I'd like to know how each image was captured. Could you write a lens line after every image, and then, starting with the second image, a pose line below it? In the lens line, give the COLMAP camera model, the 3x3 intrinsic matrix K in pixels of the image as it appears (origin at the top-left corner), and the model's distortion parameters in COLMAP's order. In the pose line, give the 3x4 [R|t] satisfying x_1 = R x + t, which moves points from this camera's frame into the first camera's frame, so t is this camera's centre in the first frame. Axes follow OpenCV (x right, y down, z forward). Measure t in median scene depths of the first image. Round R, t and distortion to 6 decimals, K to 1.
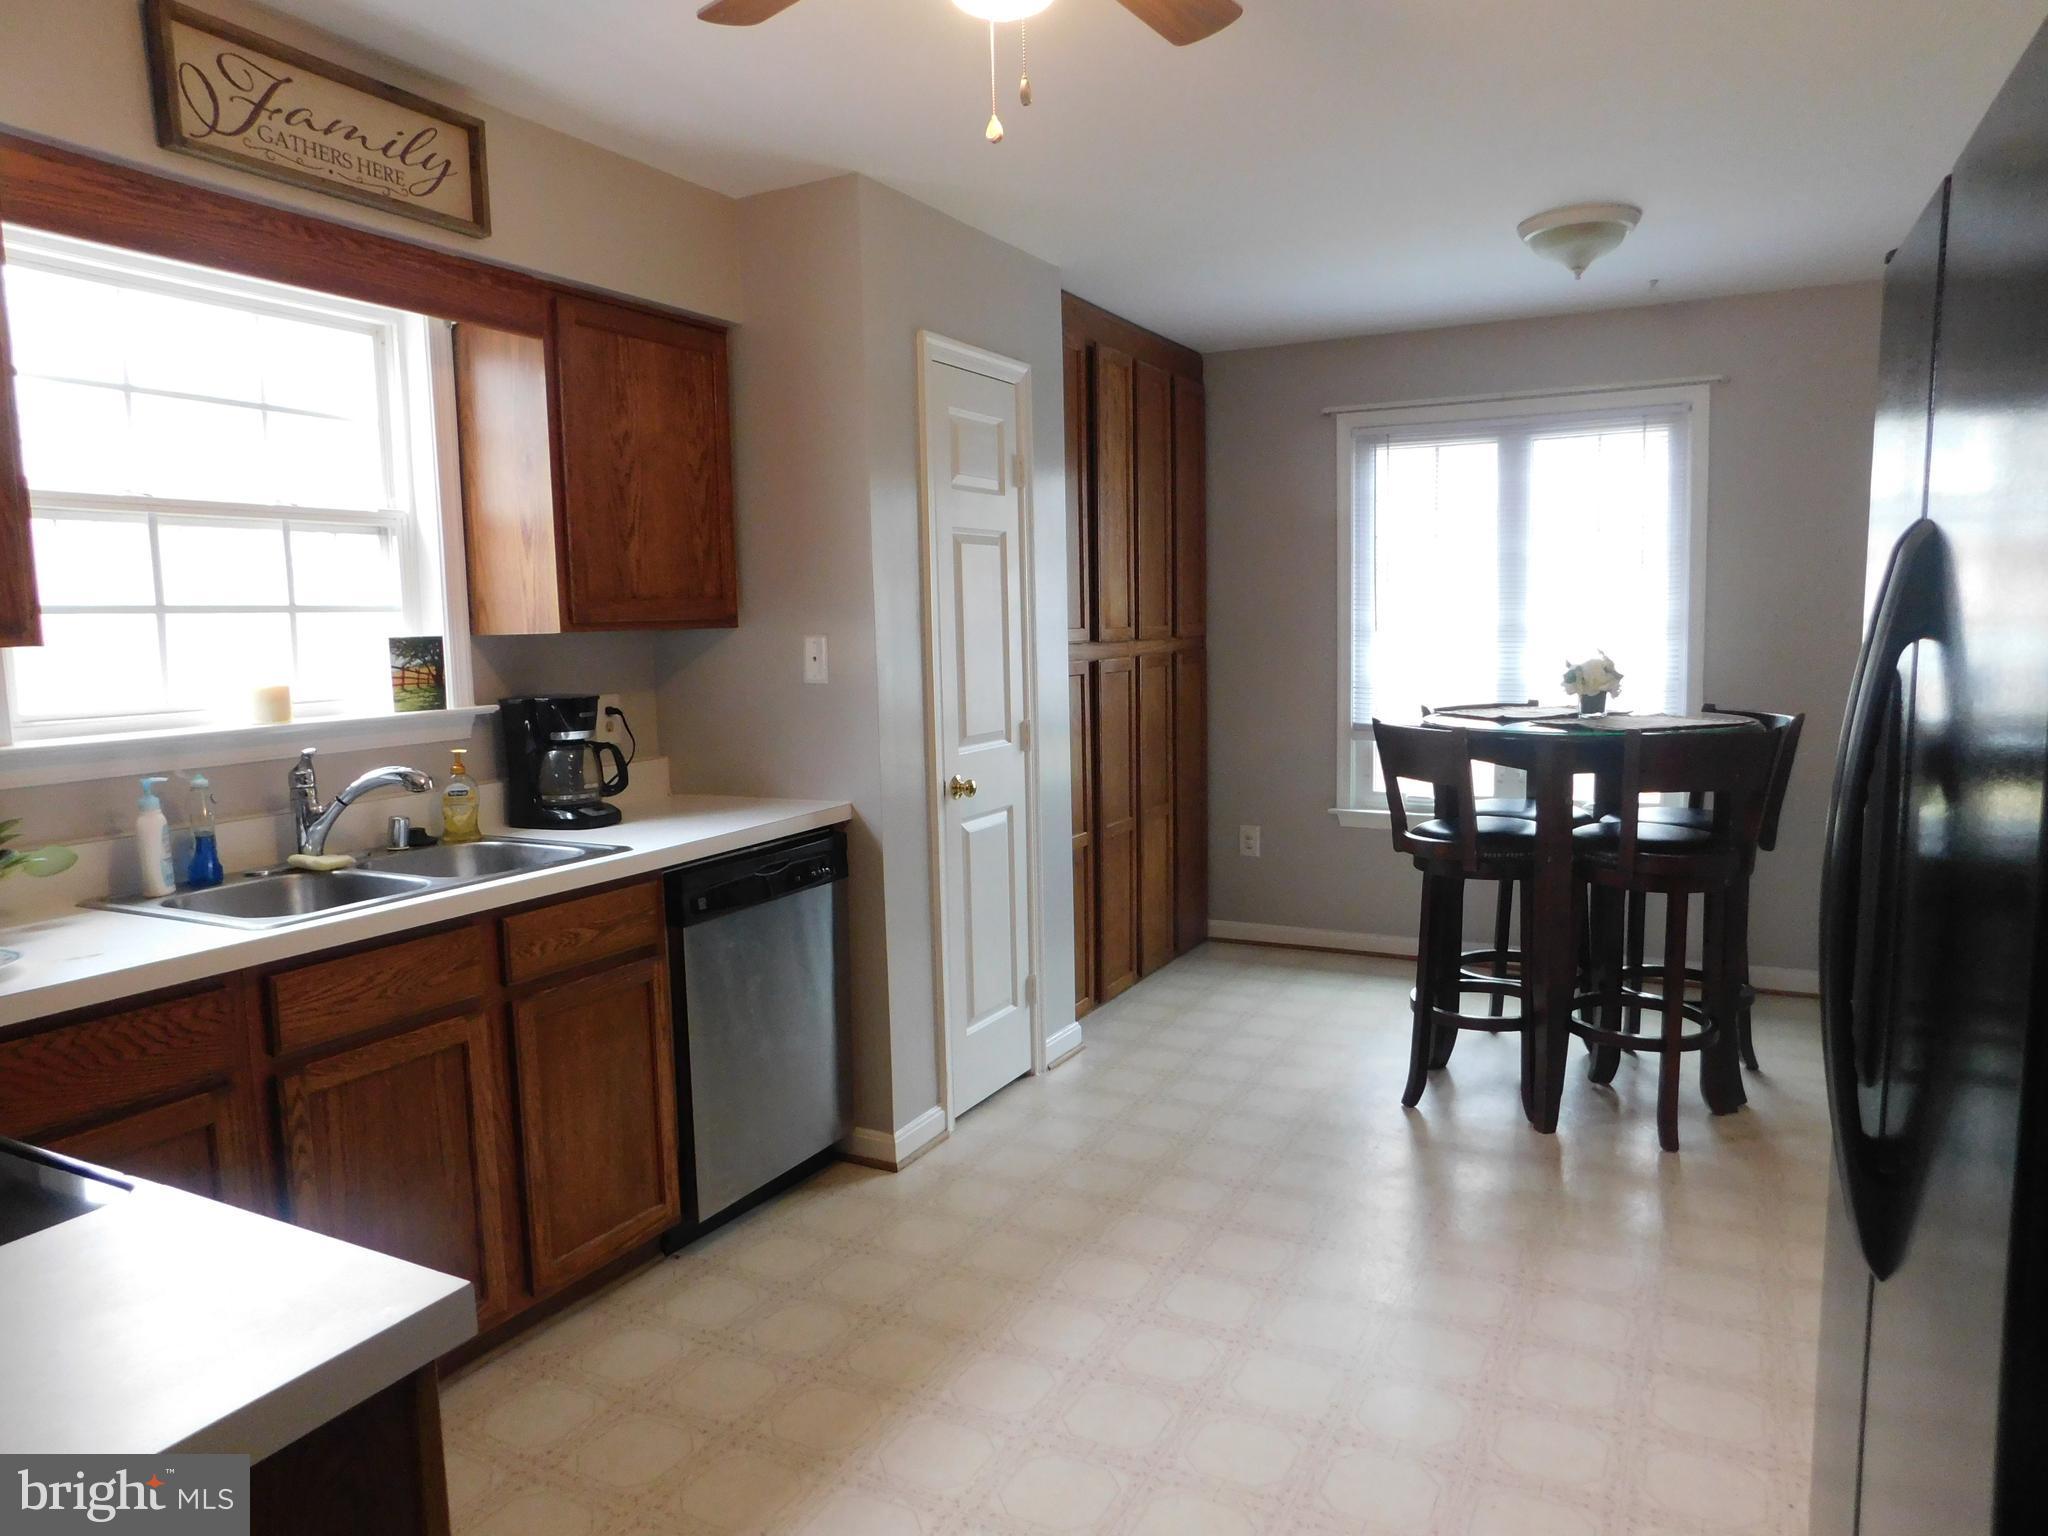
lens RADIAL K [[1374.1, 0, 1020.4], [0, 1374.1, 769.7], [0, 0, 1]] dist [-0.048925, 0.046887]
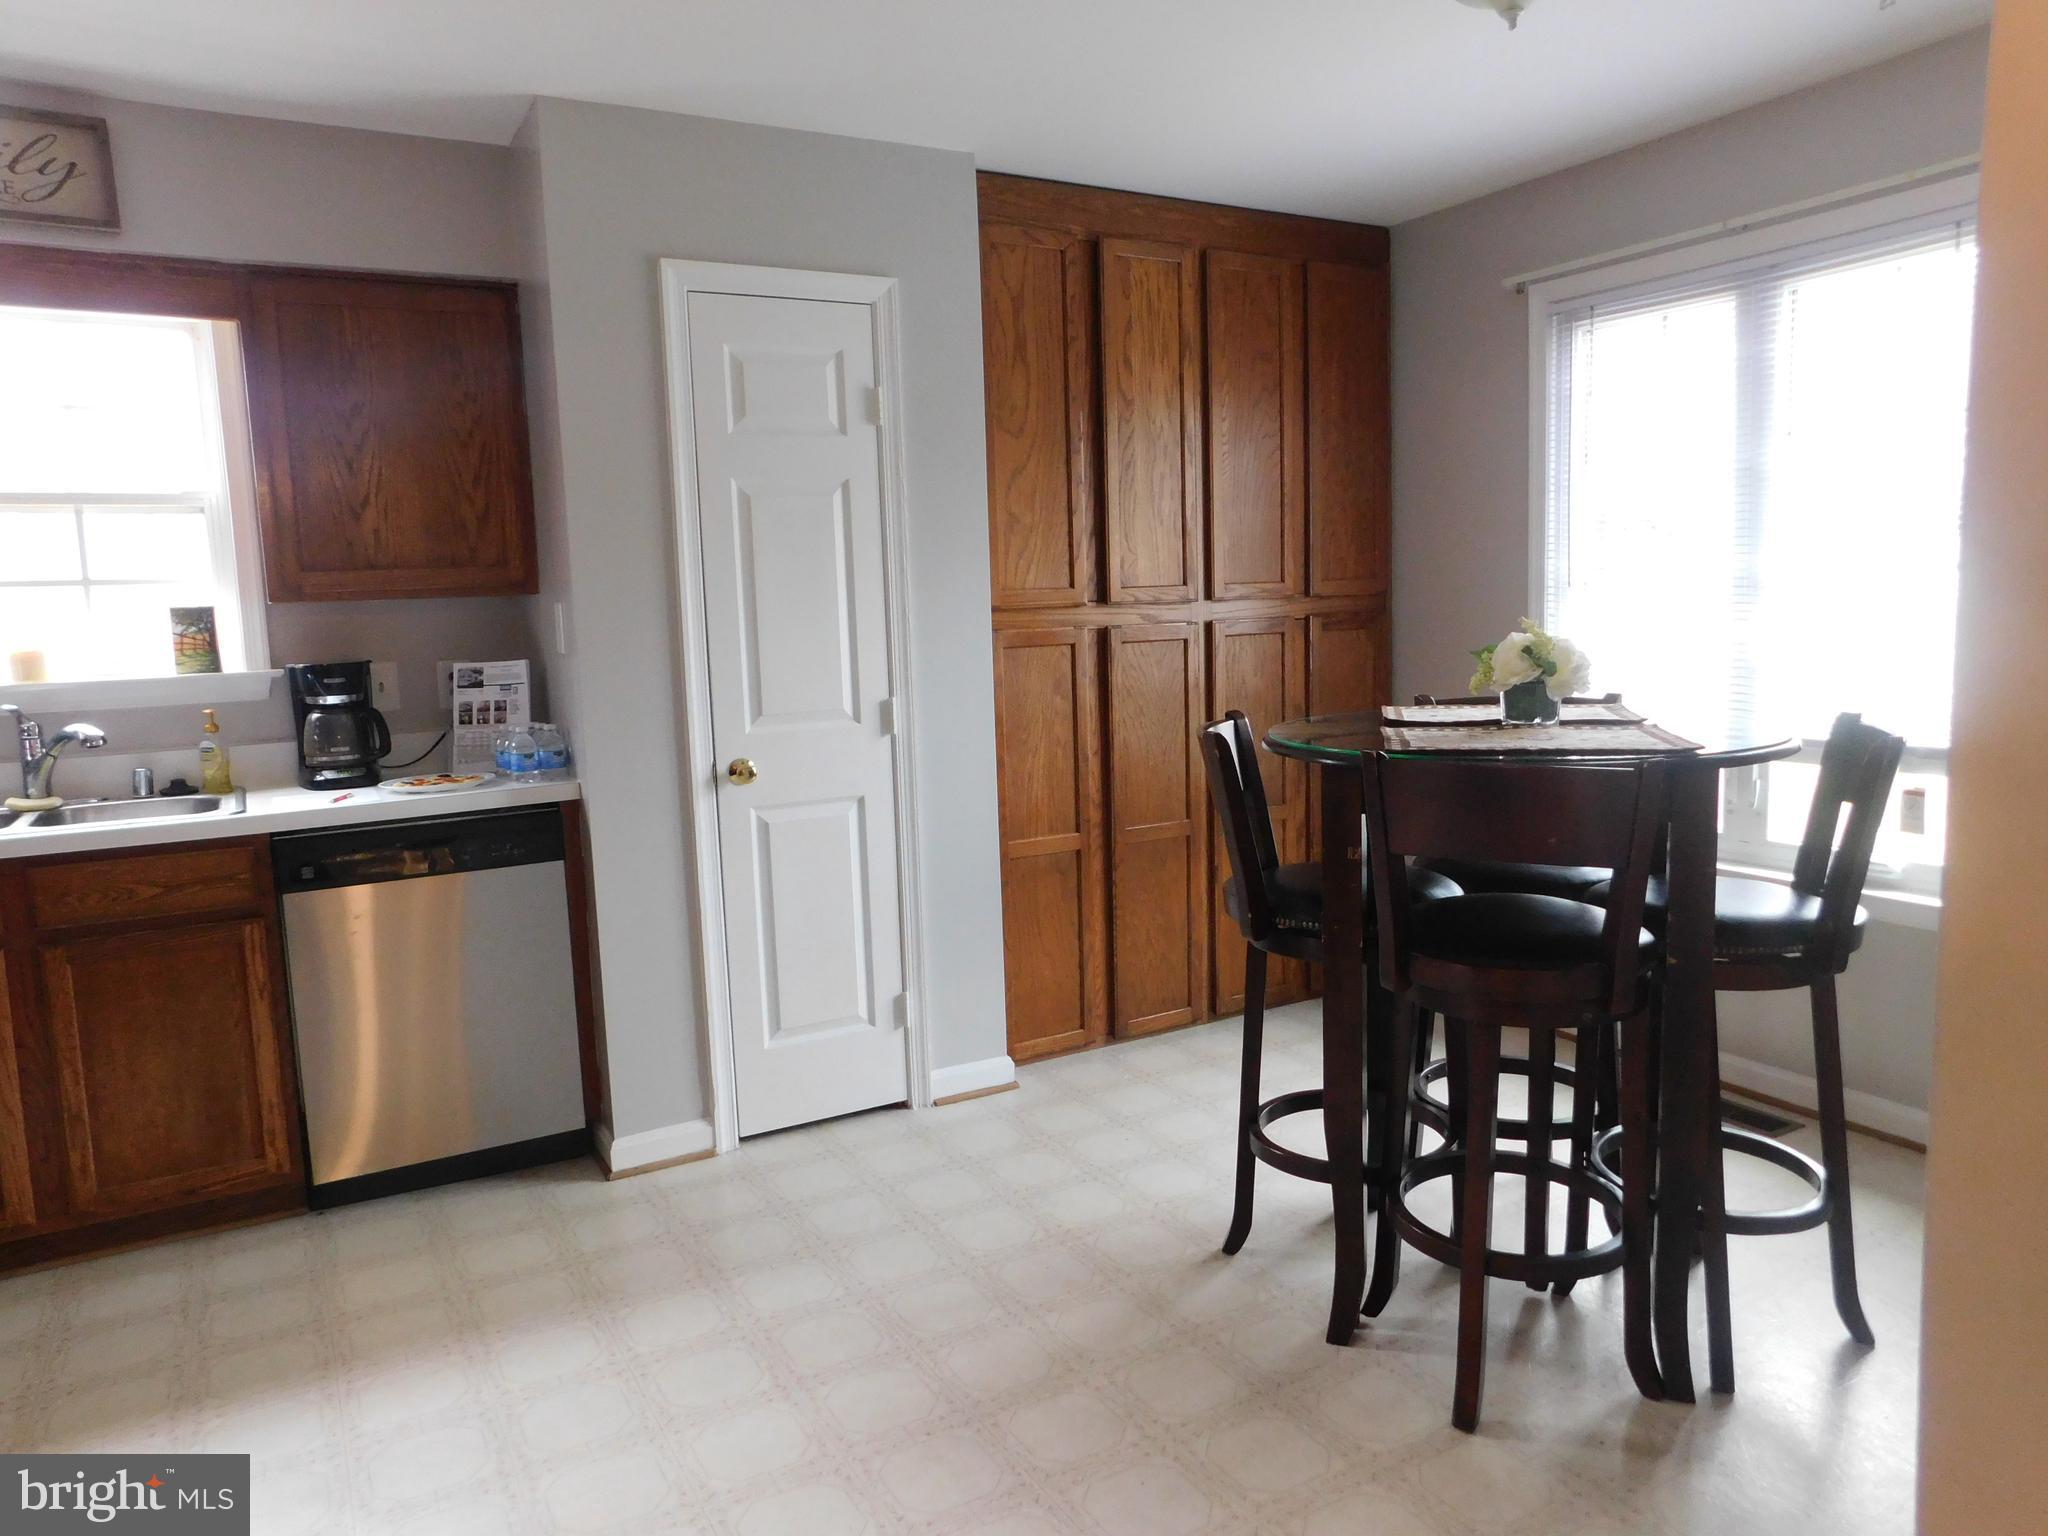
lens RADIAL K [[1374.1, 0, 1032.0], [0, 1374.1, 773.5], [0, 0, 1]] dist [-0.048925, 0.046887]
pose [[0.837607, 0.066344, -0.542229, 0.740093], [-0.045861, 0.997634, 0.051220, -0.050117], [0.544344, -0.018035, 0.838668, 0.447984]]
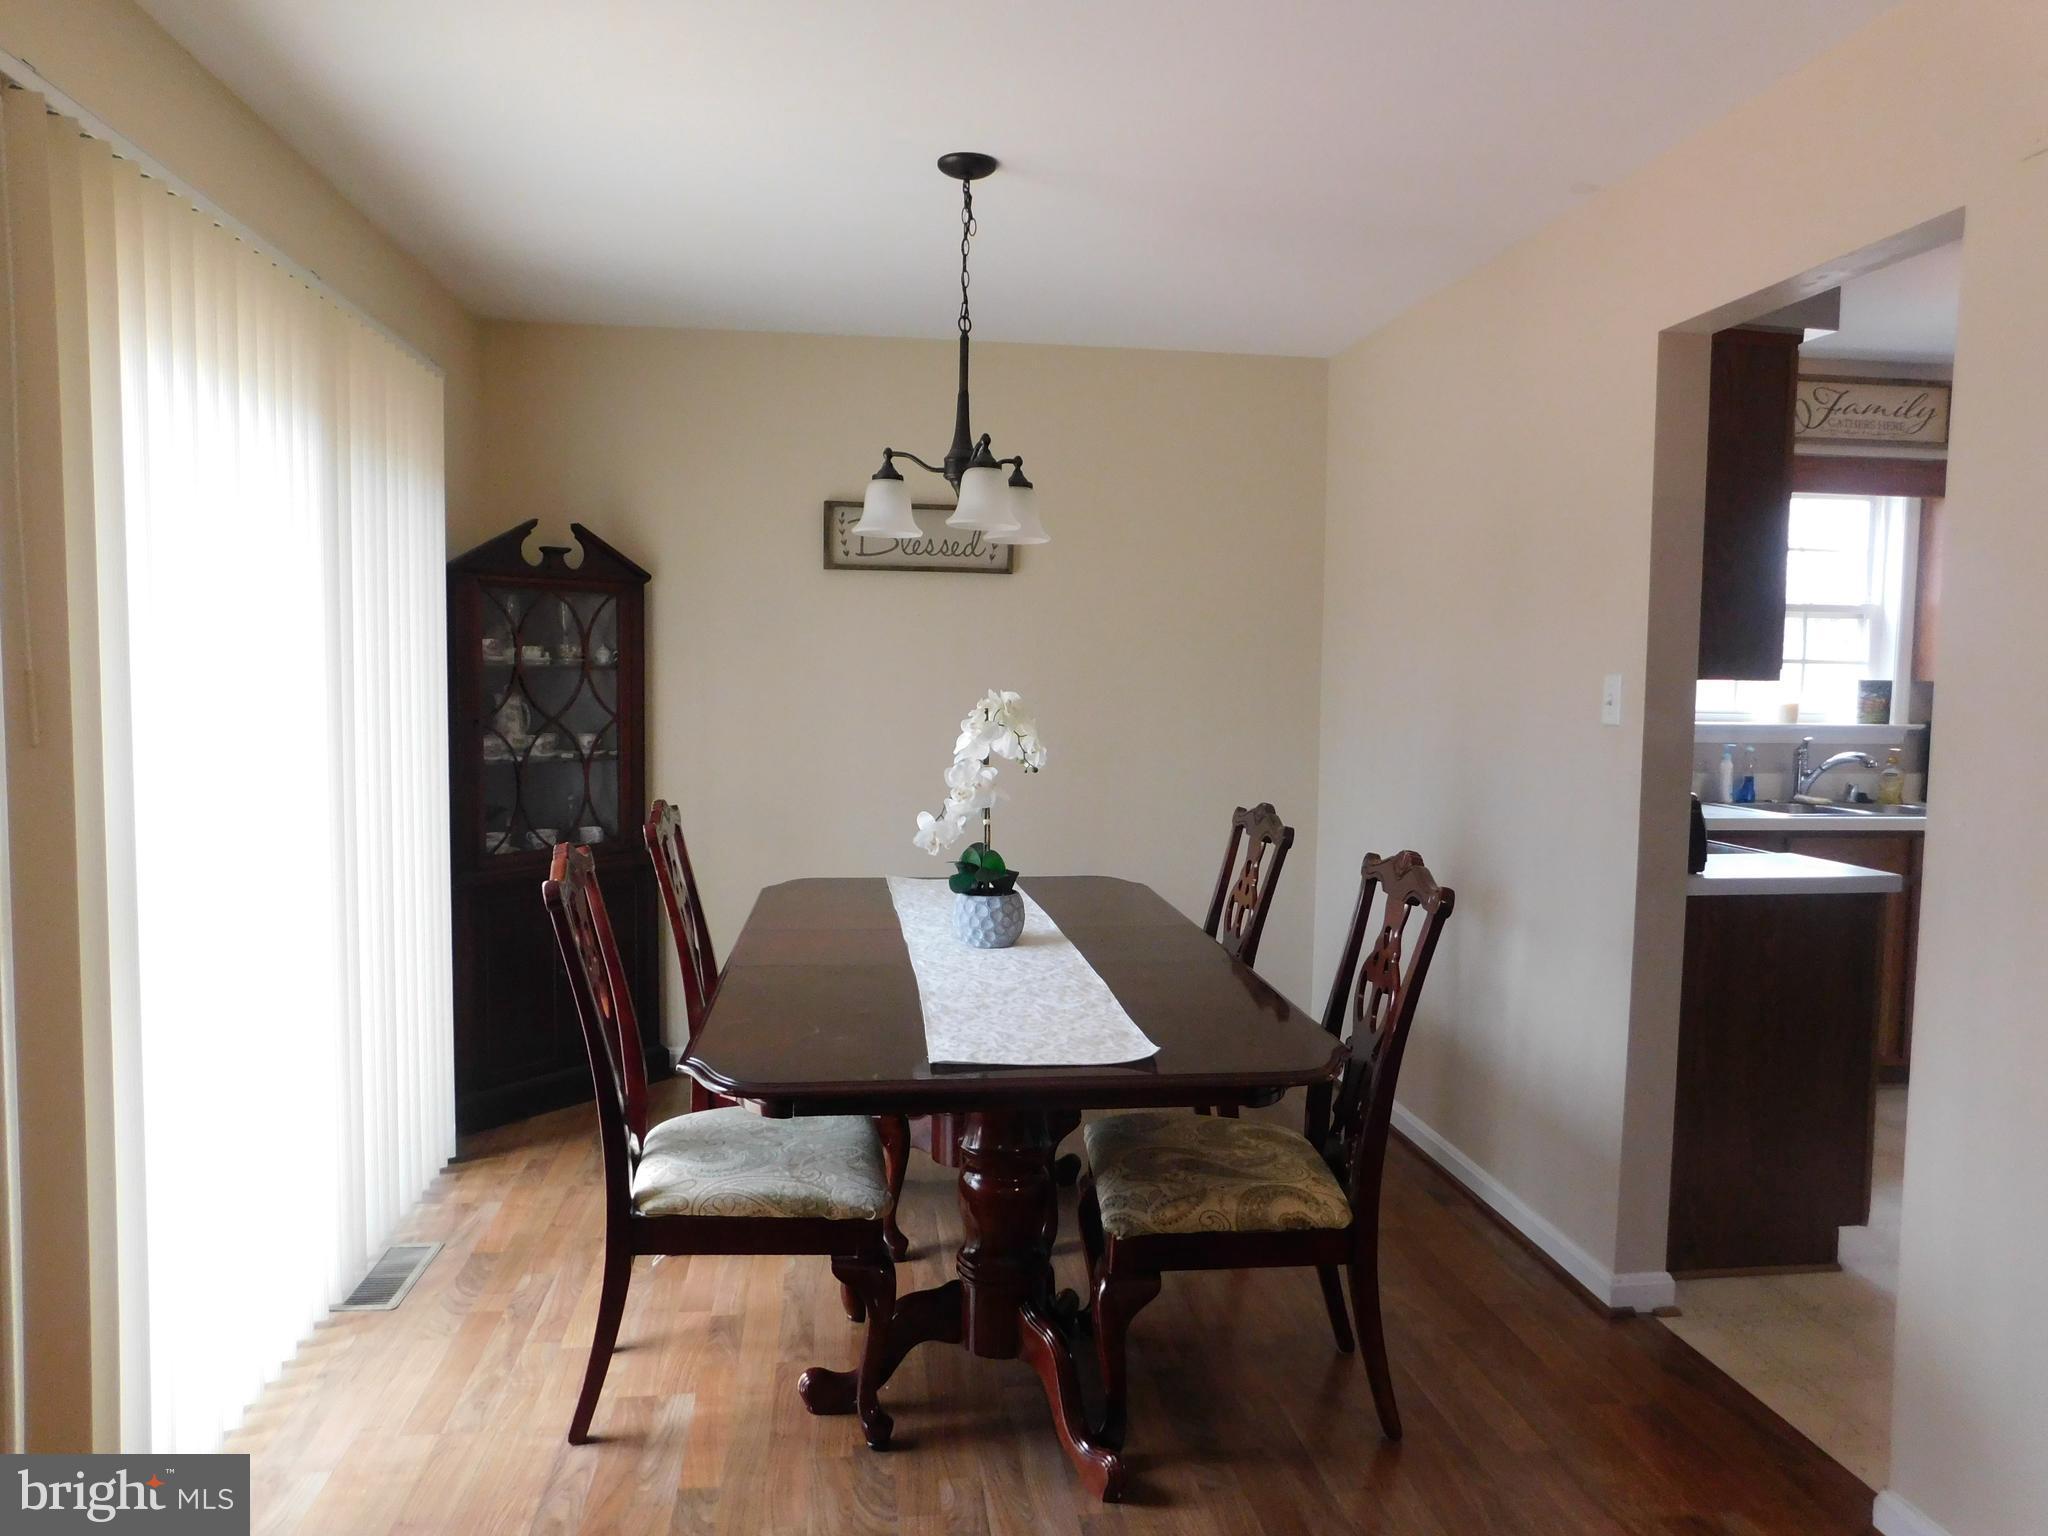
lens RADIAL K [[1374.1, 0, 1035.9], [0, 1374.1, 760.8], [0, 0, 1]] dist [-0.048925, 0.046887]
pose [[0.588154, 0.088185, -0.803927, 0.303821], [-0.117352, 0.992823, 0.023051, 0.084533], [0.800190, 0.080785, 0.594282, -0.820506]]
